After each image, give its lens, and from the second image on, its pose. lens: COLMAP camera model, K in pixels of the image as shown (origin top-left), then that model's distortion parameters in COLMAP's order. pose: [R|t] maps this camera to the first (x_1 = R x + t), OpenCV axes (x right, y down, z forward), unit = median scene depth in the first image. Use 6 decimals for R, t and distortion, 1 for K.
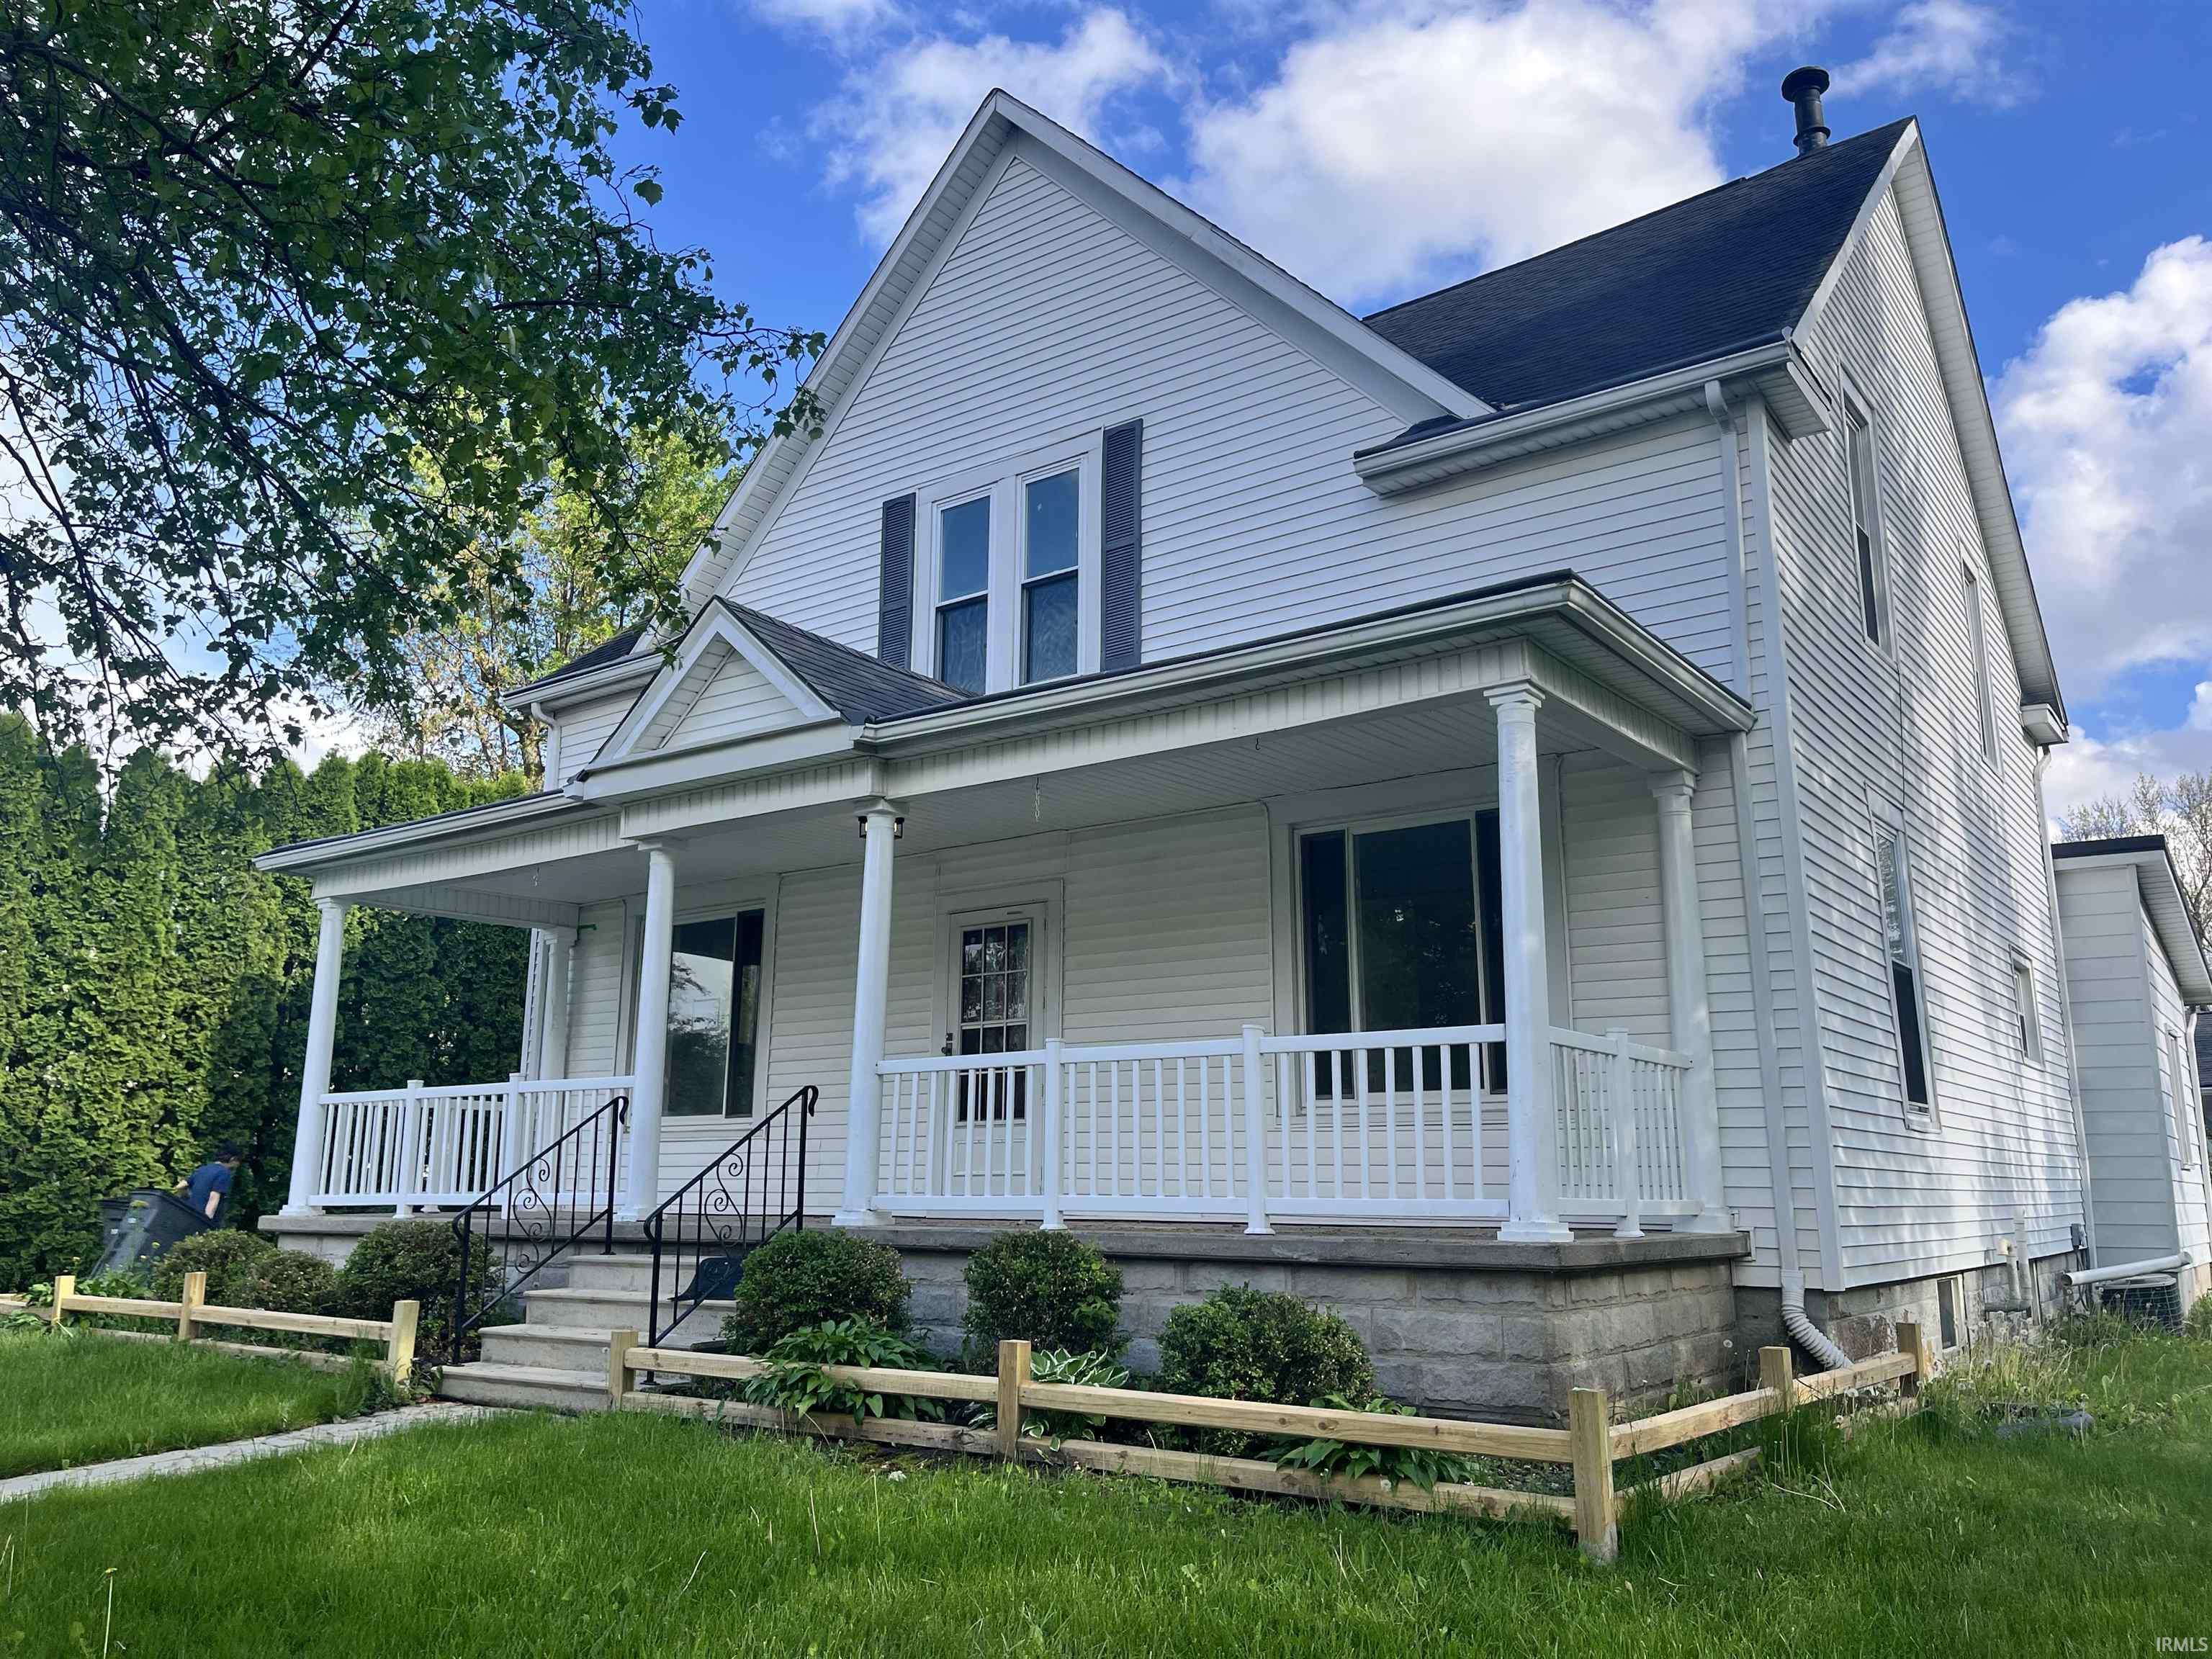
lens RADIAL K [[1703.2, 0, 1096.5], [0, 1703.2, 807.7], [0, 0, 1]] dist [0.037966, -0.012473]
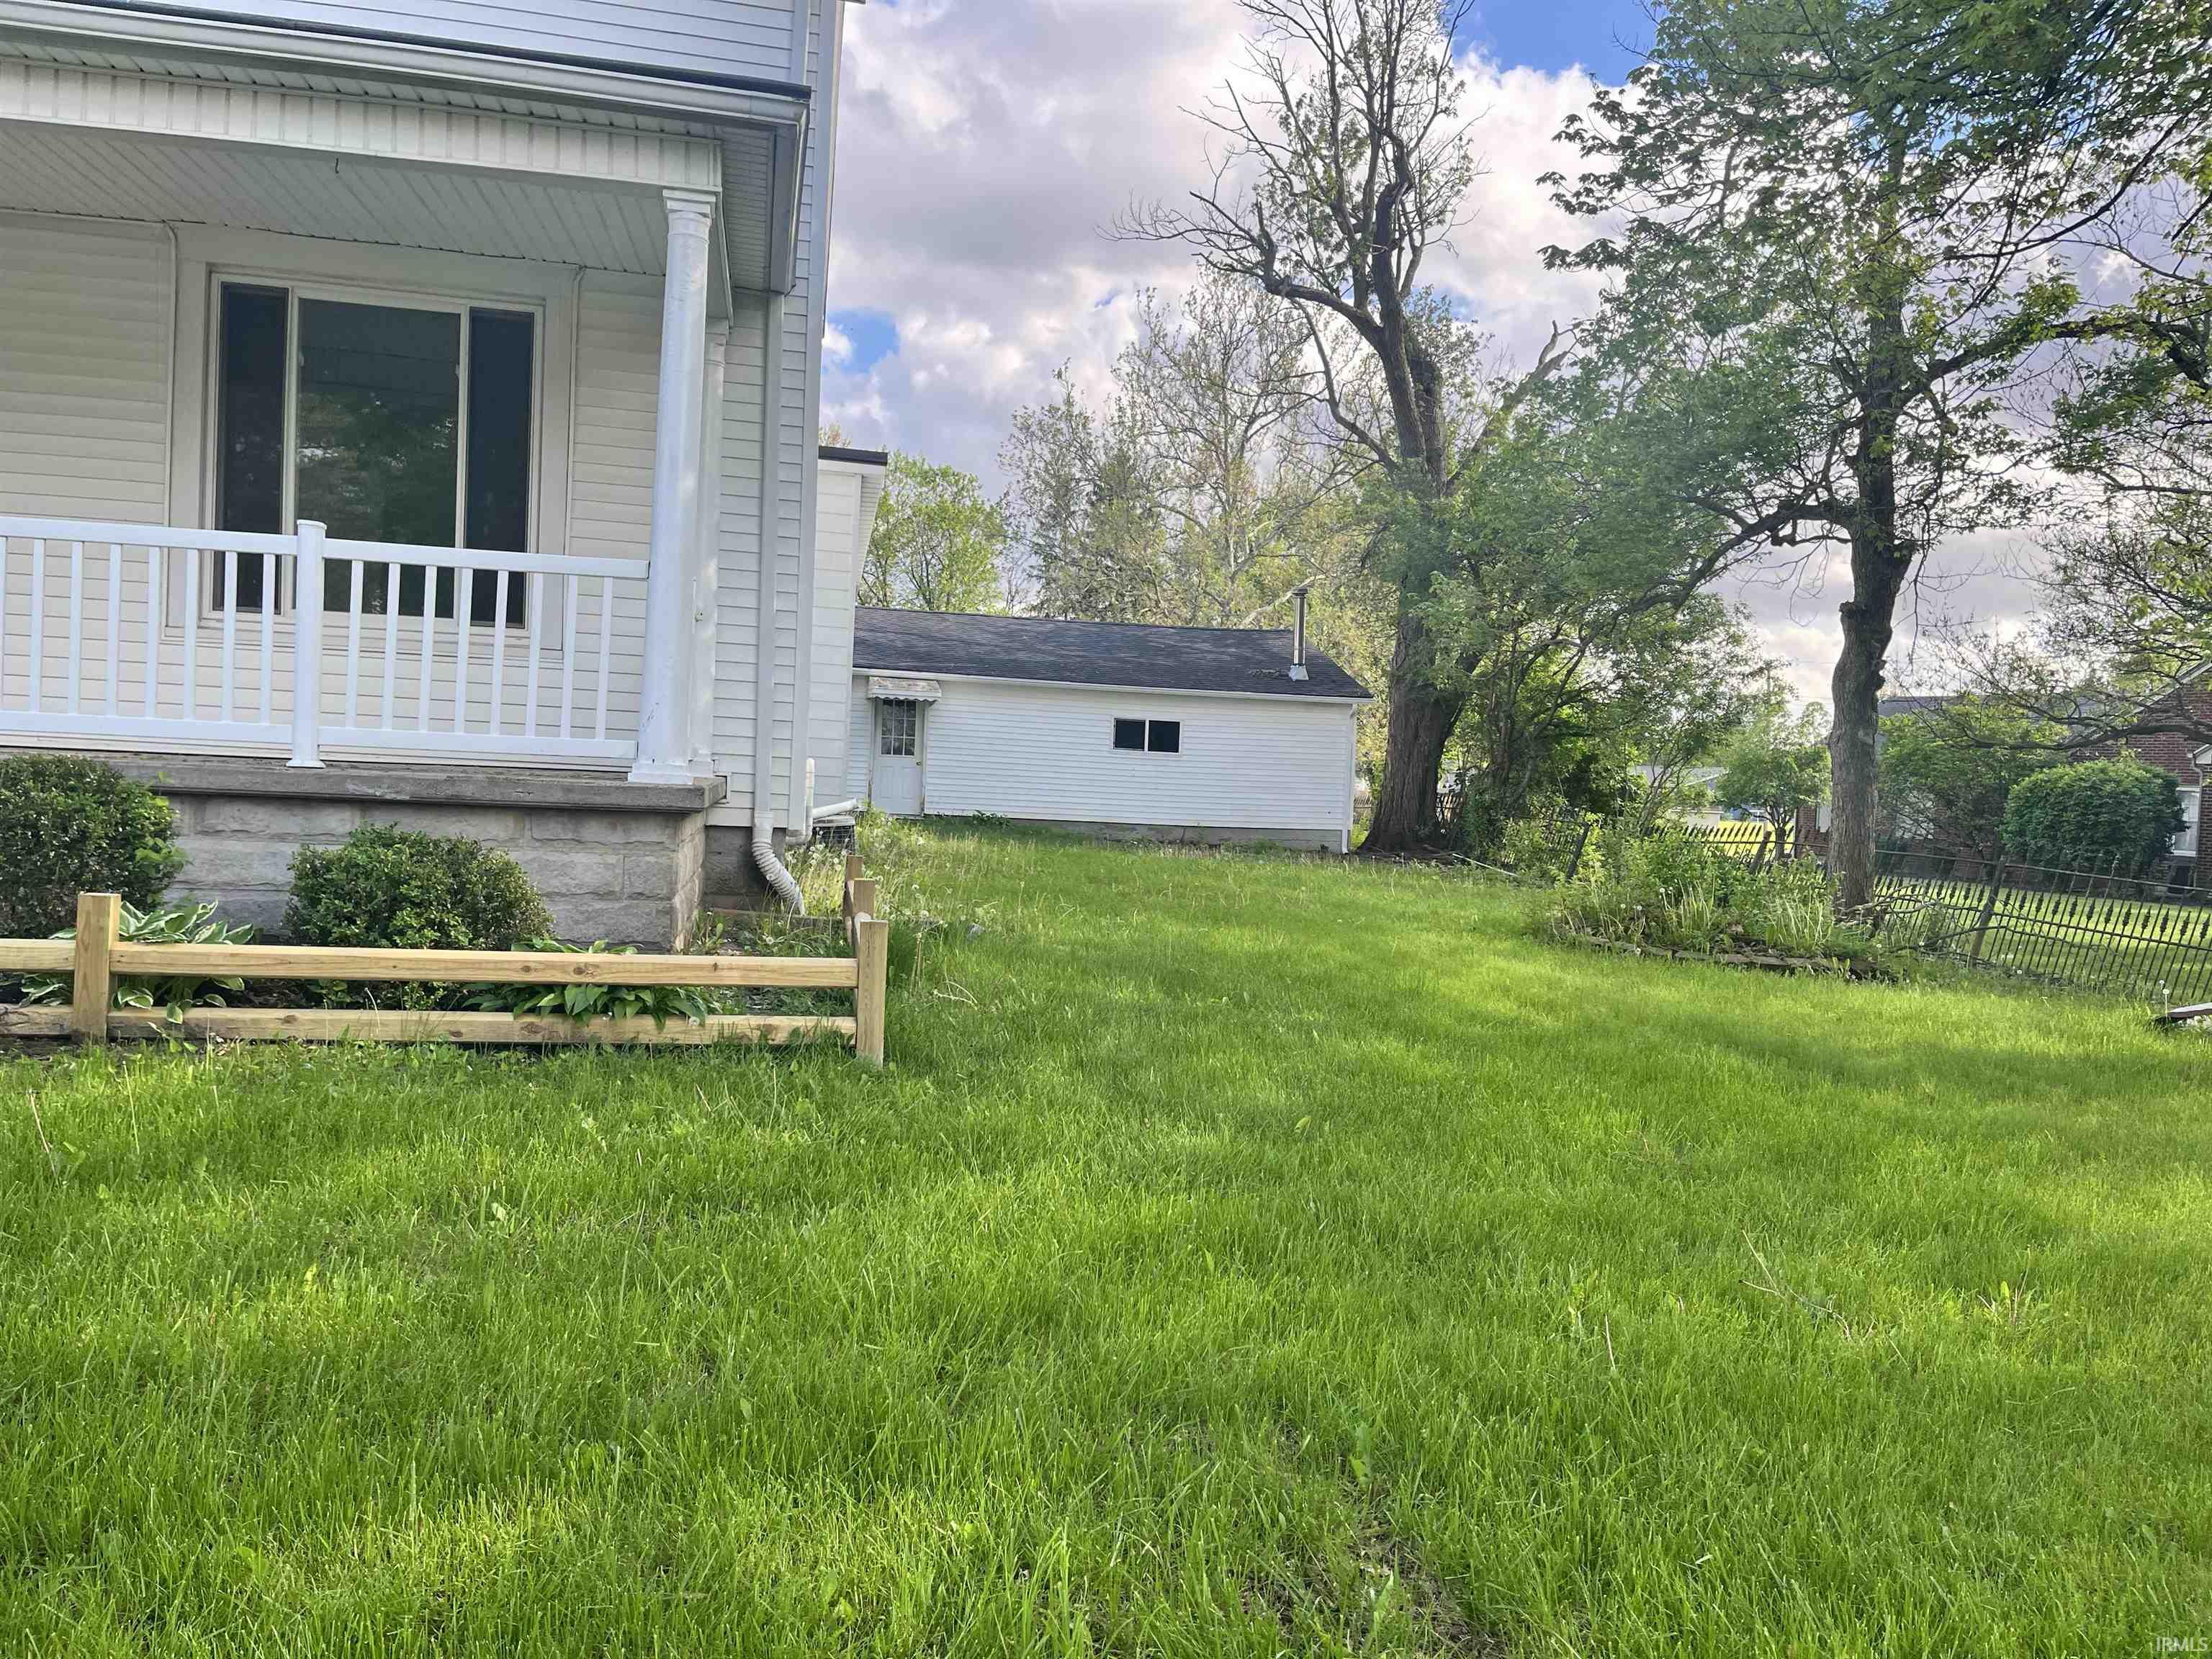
lens RADIAL K [[1703.2, 0, 1101.2], [0, 1703.2, 821.2], [0, 0, 1]] dist [0.037966, -0.012473]
pose [[0.660380, 0.006189, 0.750906, -0.315310], [-0.207734, 0.962448, 0.174758, 0.048590], [-0.721627, -0.271395, 0.636867, 0.180166]]
